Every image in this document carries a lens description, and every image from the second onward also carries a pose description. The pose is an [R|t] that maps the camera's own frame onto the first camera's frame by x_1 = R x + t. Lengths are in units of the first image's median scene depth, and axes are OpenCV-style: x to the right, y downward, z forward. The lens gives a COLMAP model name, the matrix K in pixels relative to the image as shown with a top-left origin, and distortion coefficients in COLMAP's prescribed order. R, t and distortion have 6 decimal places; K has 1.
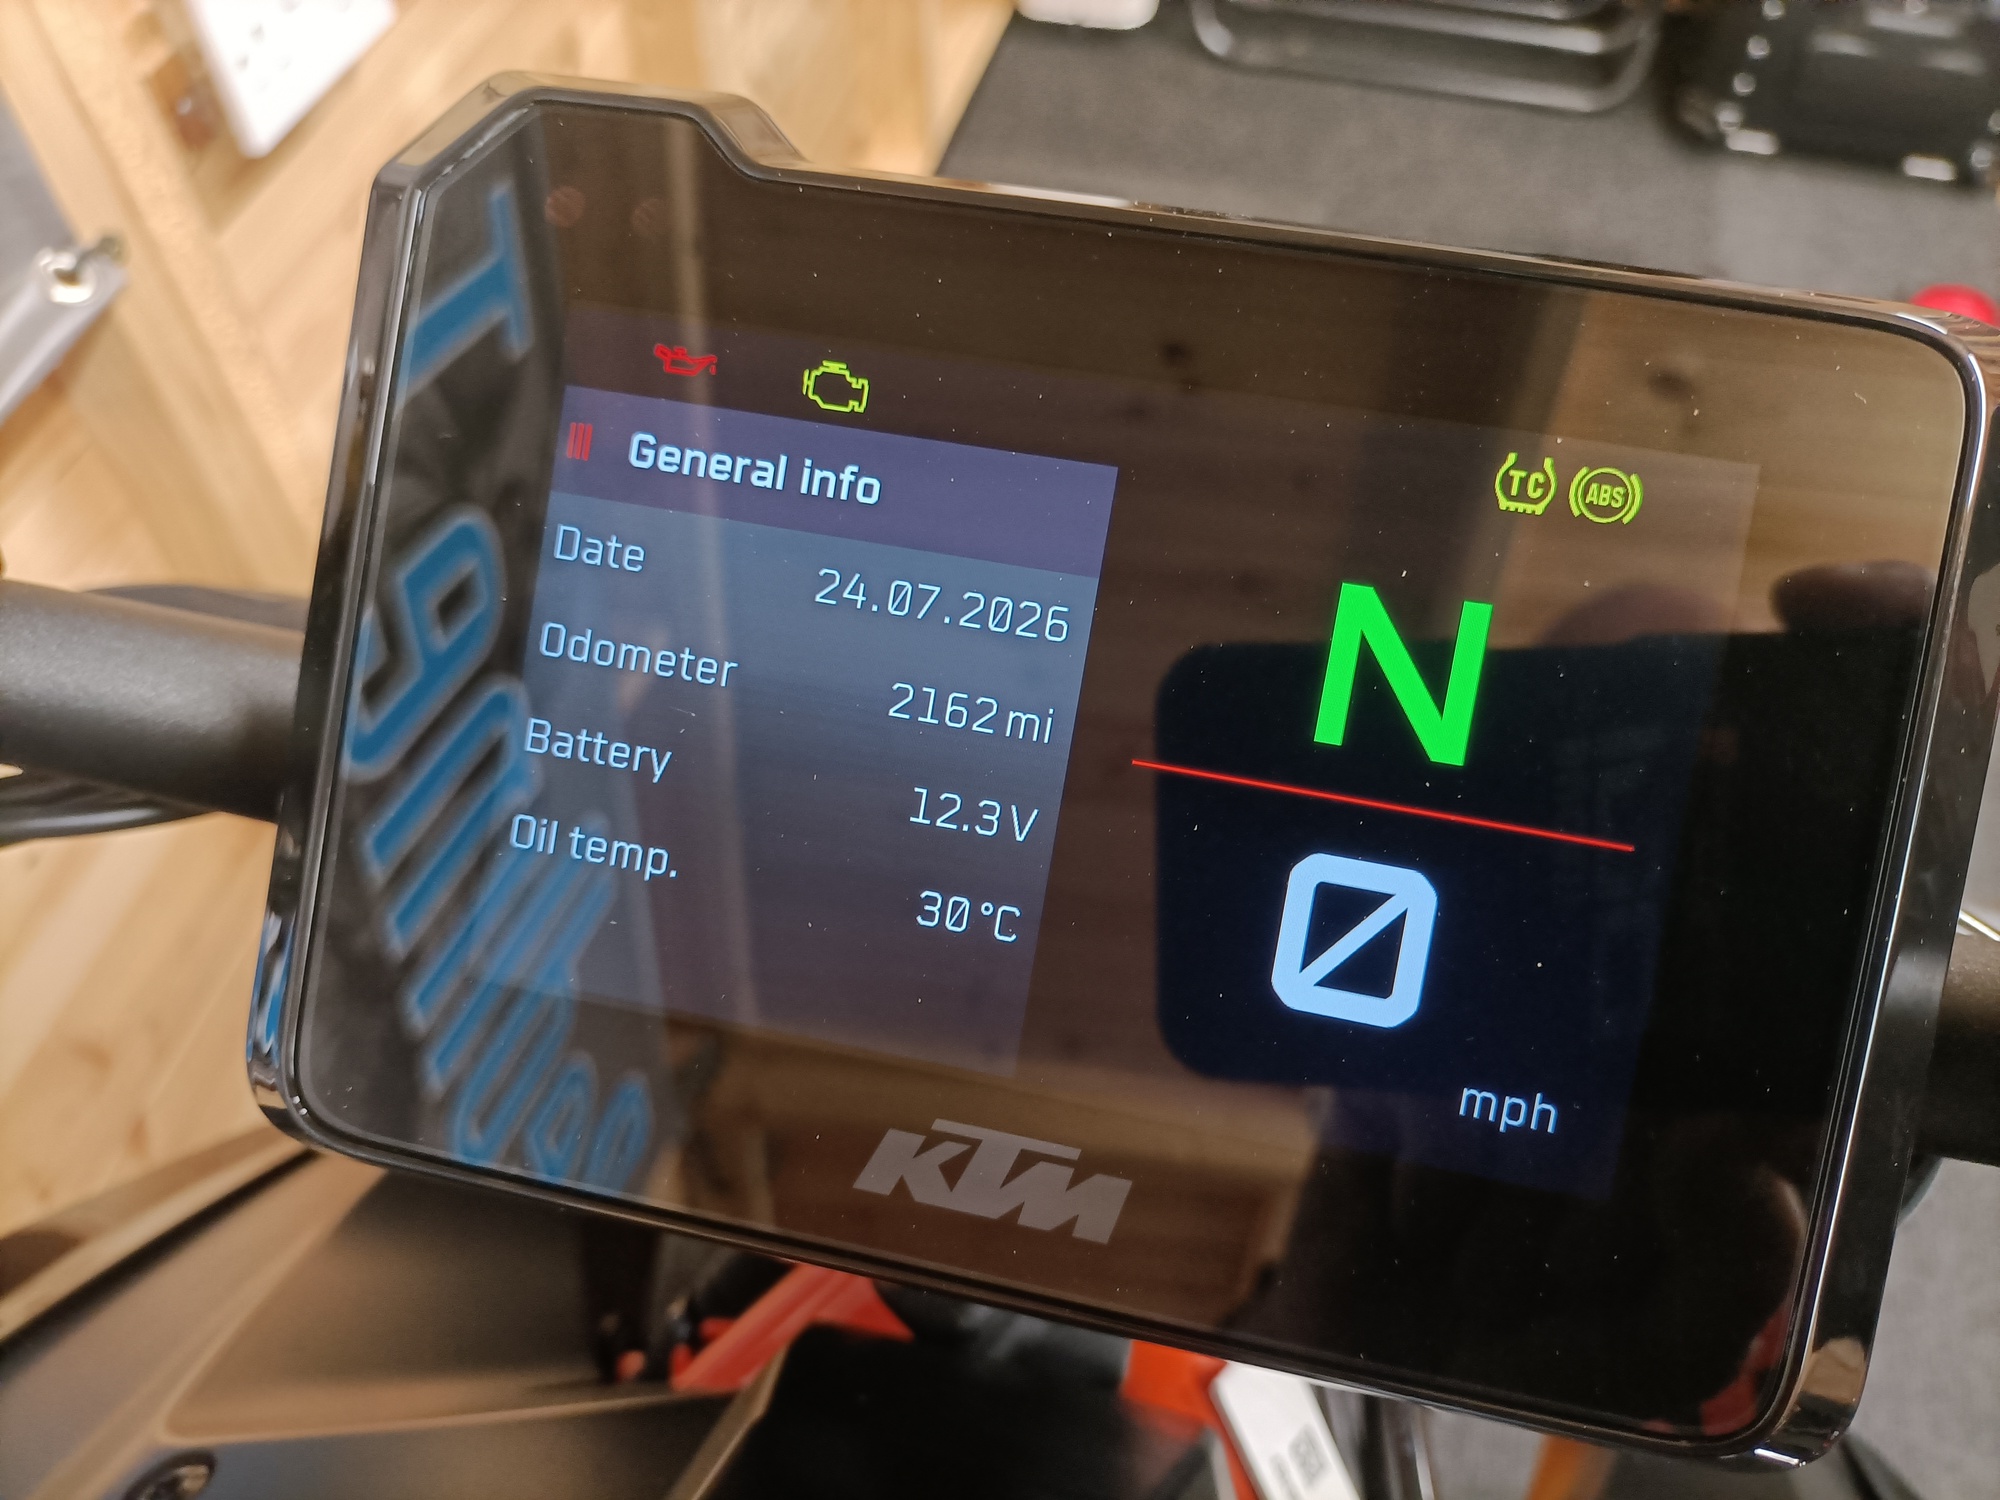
lens RADIAL K [[1503.5, 0, 1000.0], [0, 1503.5, 775.8], [0, 0, 1]] dist [0.008021, -0.010197]
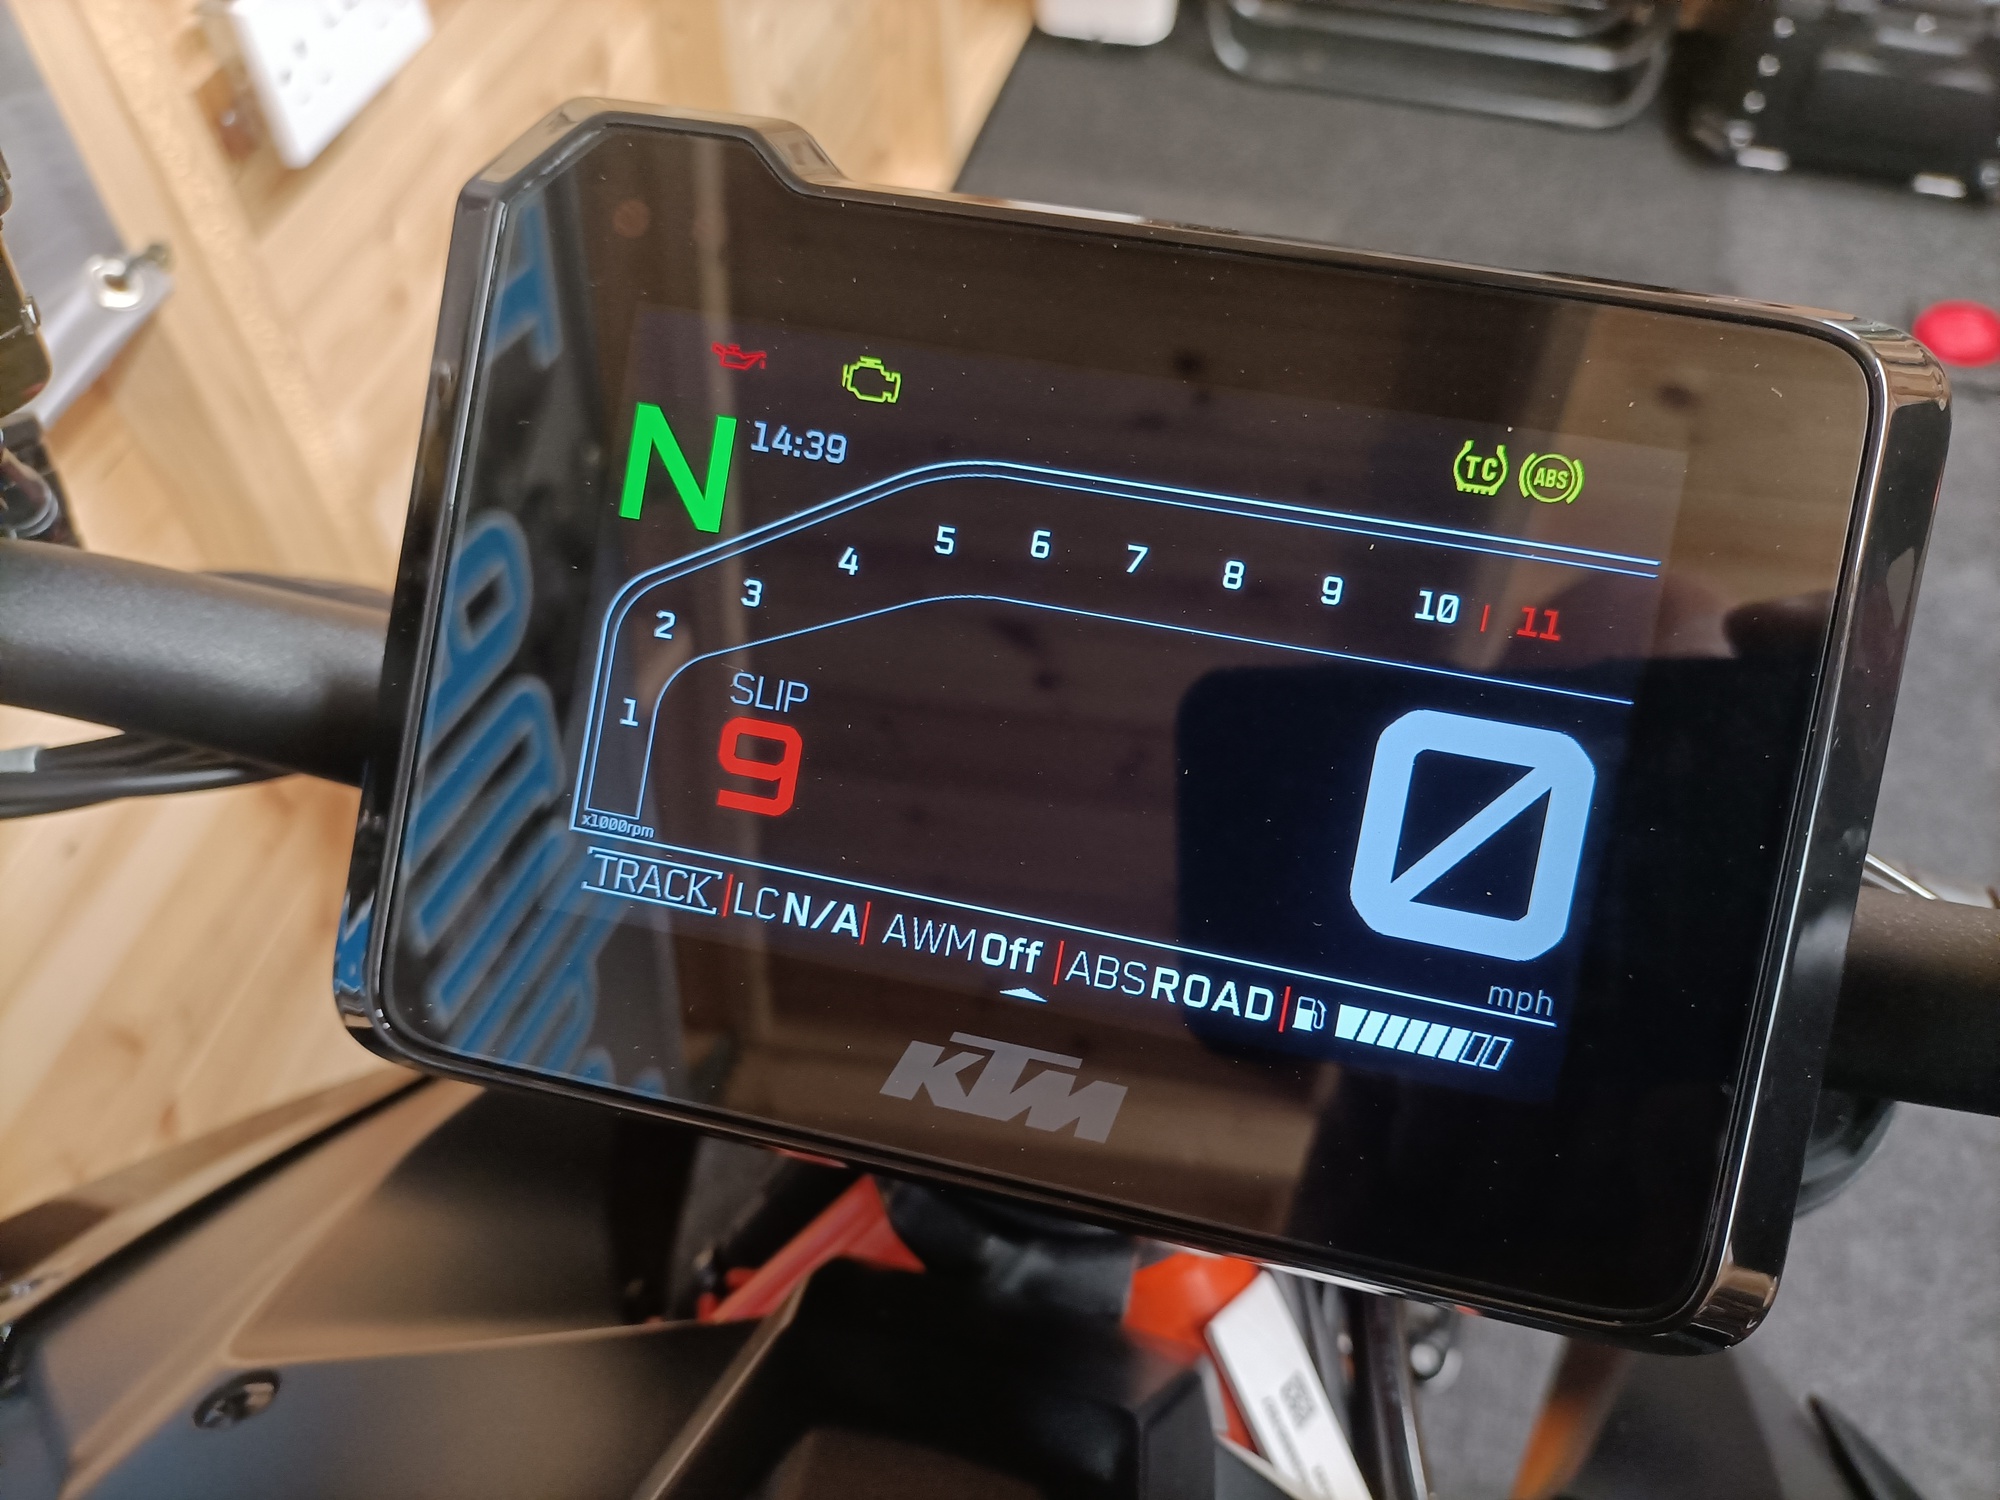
lens RADIAL K [[1598.2, 0, 995.7], [0, 1598.2, 823.1], [0, 0, 1]] dist [0.043290, -0.056589]
pose [[0.999912, 0.008484, -0.010204, -0.000221], [-0.008511, 0.999960, -0.002638, 0.040952], [0.010181, 0.002724, 0.999944, -0.108561]]
